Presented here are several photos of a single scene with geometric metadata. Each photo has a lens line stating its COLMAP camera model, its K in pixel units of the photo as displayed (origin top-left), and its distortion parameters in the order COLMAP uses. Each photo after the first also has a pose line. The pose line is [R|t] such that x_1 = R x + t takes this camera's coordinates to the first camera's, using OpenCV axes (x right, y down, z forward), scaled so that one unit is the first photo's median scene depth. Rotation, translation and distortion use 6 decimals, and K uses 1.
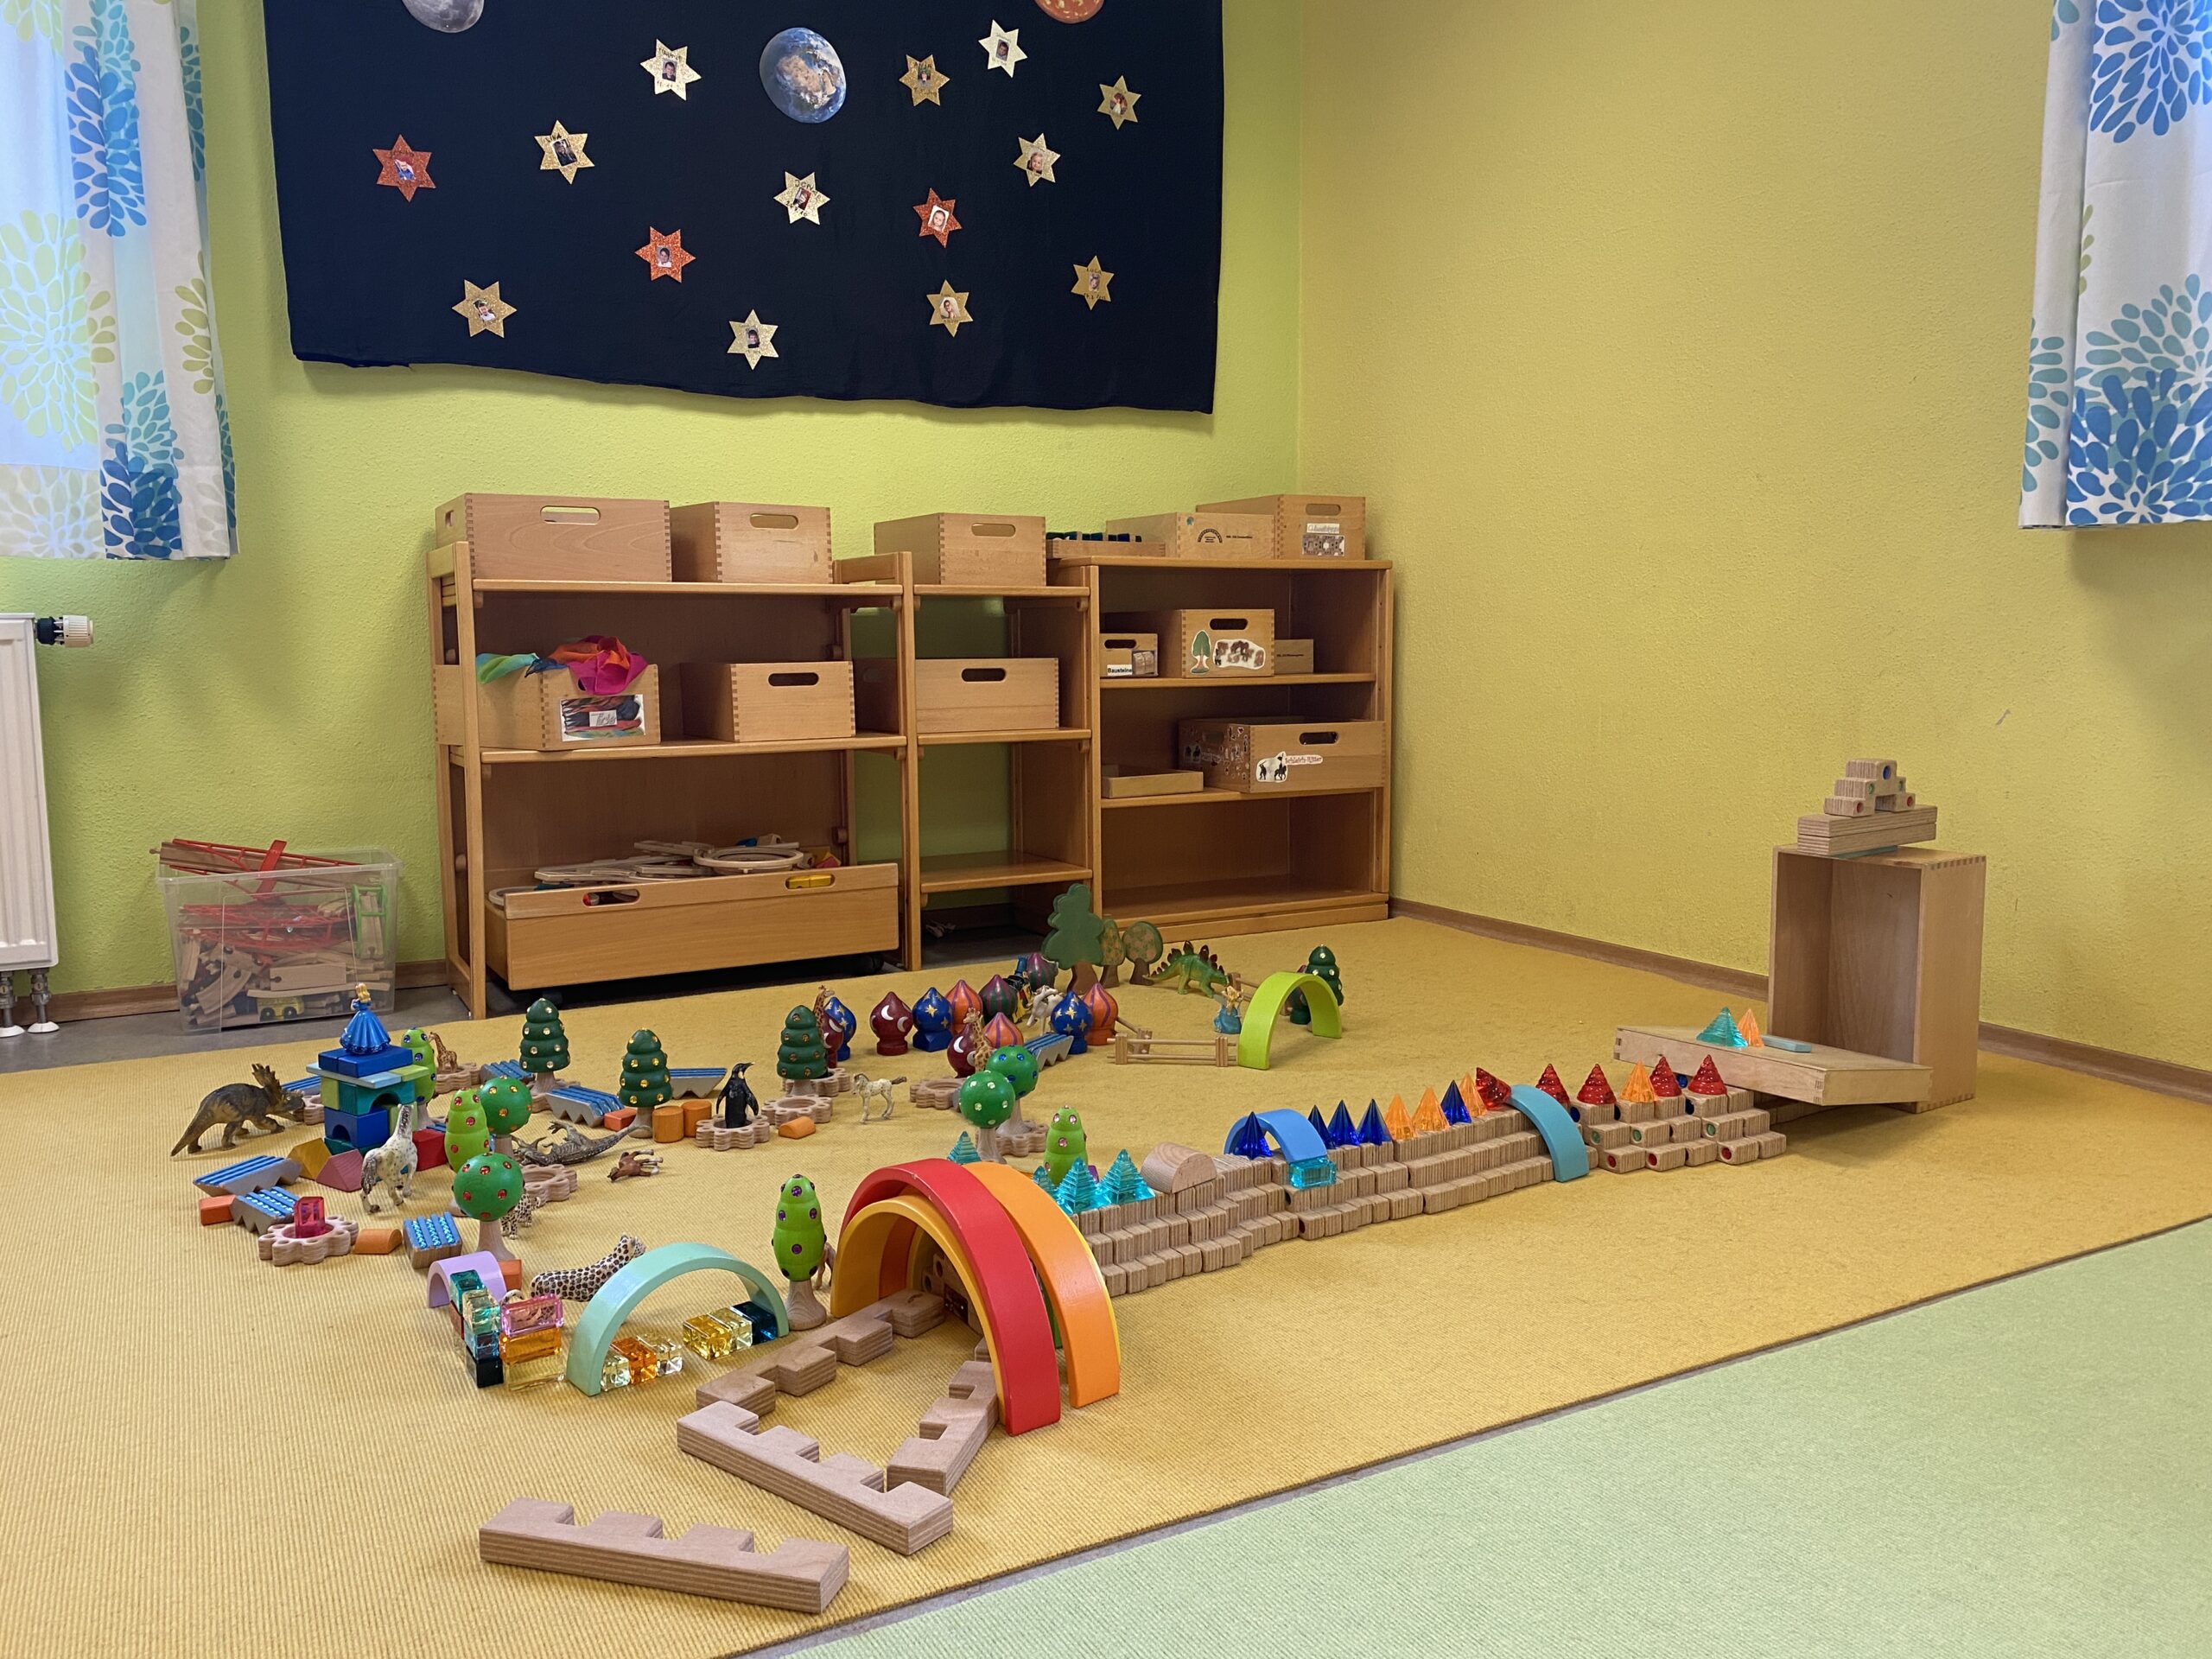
lens RADIAL K [[1690.2, 0, 1108.8], [0, 1690.2, 830.6], [0, 0, 1]] dist [0.009868, 0.004948]
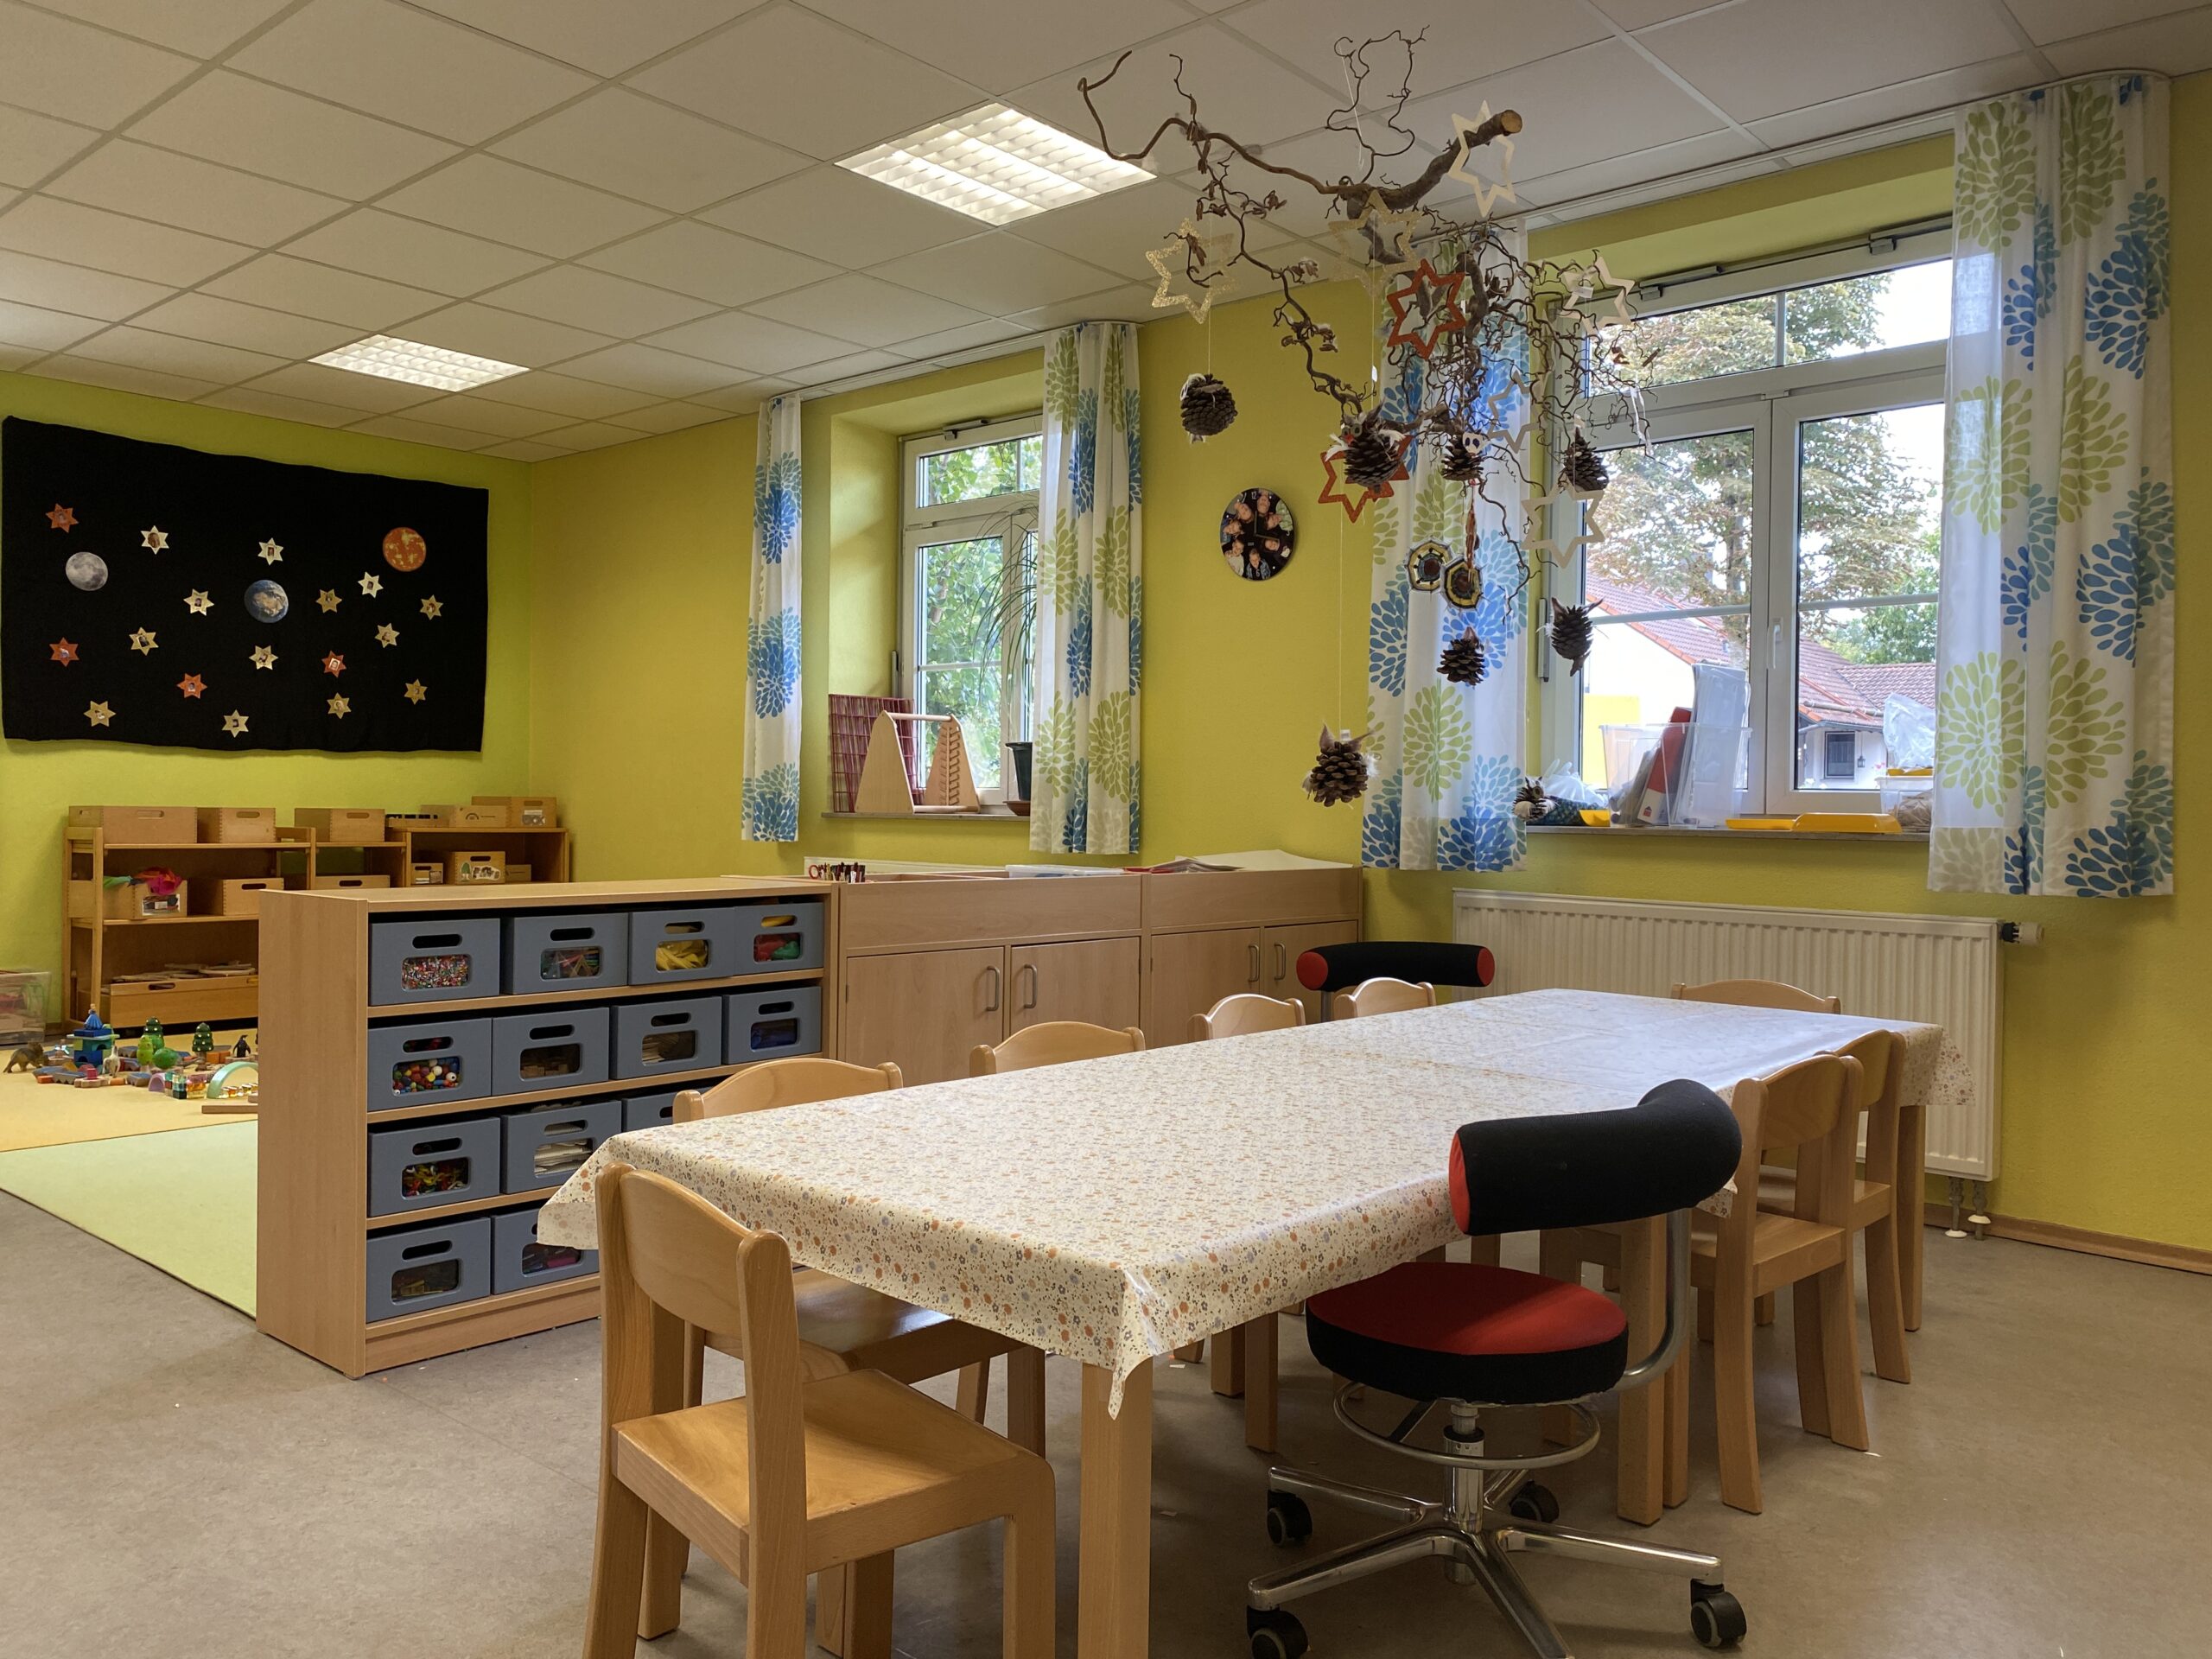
lens RADIAL K [[1690.2, 0, 1106.0], [0, 1690.2, 809.4], [0, 0, 1]] dist [0.009868, 0.004948]
pose [[0.943748, 0.019428, 0.330095, 0.117979], [0.018129, 0.993731, -0.110320, 0.067289], [-0.330169, 0.110098, 0.937479, -1.326920]]
